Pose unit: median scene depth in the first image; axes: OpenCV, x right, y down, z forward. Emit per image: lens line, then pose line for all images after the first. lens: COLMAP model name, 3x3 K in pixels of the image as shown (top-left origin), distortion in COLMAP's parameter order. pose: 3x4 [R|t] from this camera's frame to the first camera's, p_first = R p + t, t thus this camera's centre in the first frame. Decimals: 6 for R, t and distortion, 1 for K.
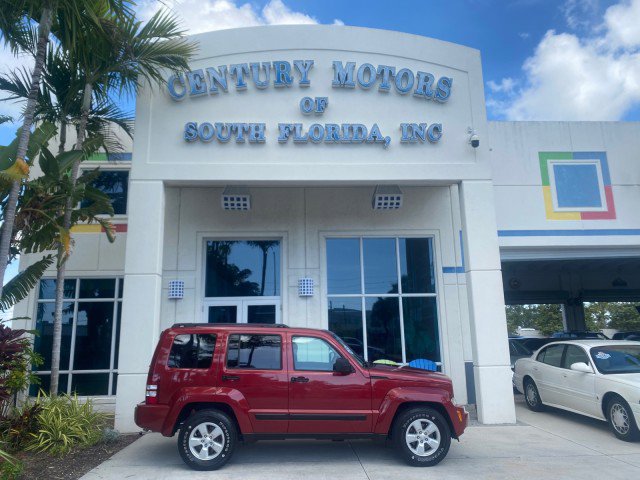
lens RADIAL K [[490.9, 0, 320.0], [0, 490.9, 240.0], [0, 0, 1]] dist [0.007036, -0.000595]
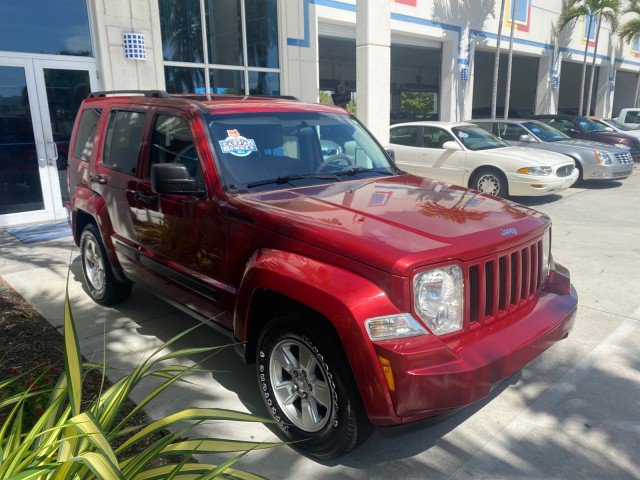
lens RADIAL K [[490.9, 0, 320.0], [0, 490.9, 240.0], [0, 0, 1]] dist [0.007036, -0.000595]
pose [[0.768789, -0.148148, 0.622106, -0.305185], [-0.124327, 0.919611, 0.372637, 0.053879], [-0.627301, -0.363823, 0.688568, 0.239621]]
